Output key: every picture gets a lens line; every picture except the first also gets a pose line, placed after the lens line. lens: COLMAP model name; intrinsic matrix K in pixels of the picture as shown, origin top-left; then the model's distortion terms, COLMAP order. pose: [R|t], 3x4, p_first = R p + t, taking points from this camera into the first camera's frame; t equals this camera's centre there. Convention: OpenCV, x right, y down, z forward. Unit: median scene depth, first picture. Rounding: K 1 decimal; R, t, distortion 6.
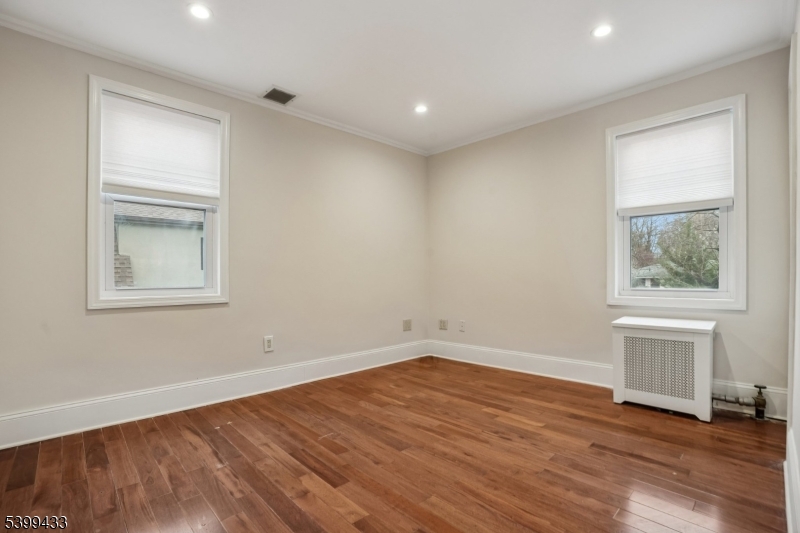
lens RADIAL K [[376.7, 0, 401.7], [0, 376.7, 270.3], [0, 0, 1]] dist [-0.071776, 0.028261]
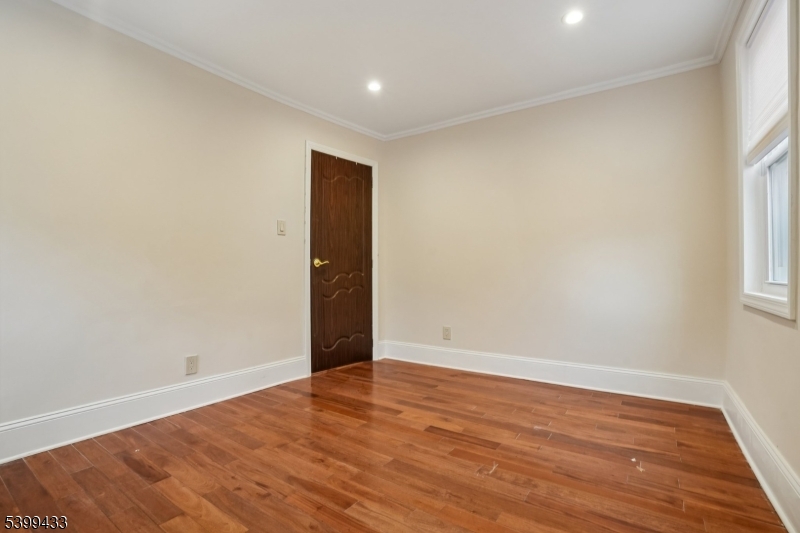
lens RADIAL K [[376.7, 0, 401.7], [0, 376.7, 270.3], [0, 0, 1]] dist [-0.071776, 0.028261]
pose [[-0.978606, 0.006668, -0.205633, 0.144659], [0.008764, 0.999918, -0.009284, 0.025118], [0.205555, -0.010887, -0.978585, 1.693261]]
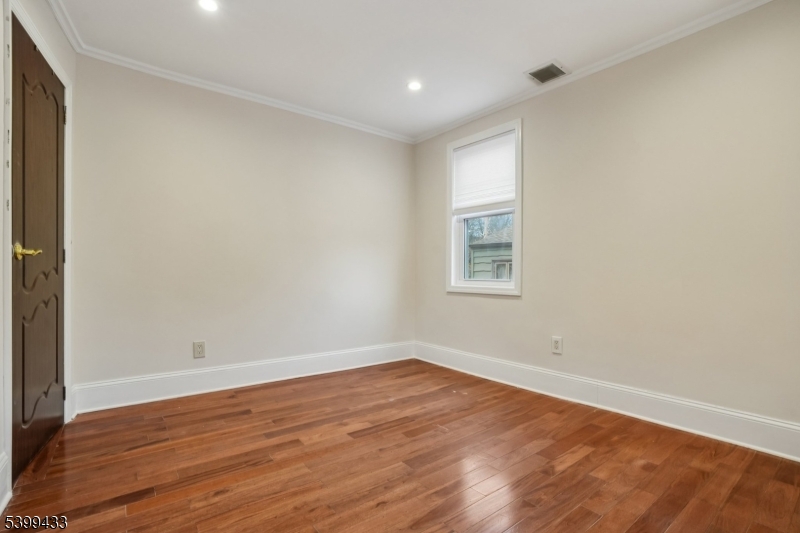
lens RADIAL K [[376.7, 0, 401.7], [0, 376.7, 270.3], [0, 0, 1]] dist [-0.071776, 0.028261]
pose [[-0.102846, -0.005410, -0.994683, 0.796845], [0.006843, 0.999958, -0.006146, 0.022859], [0.994674, -0.007439, -0.102805, 0.969408]]
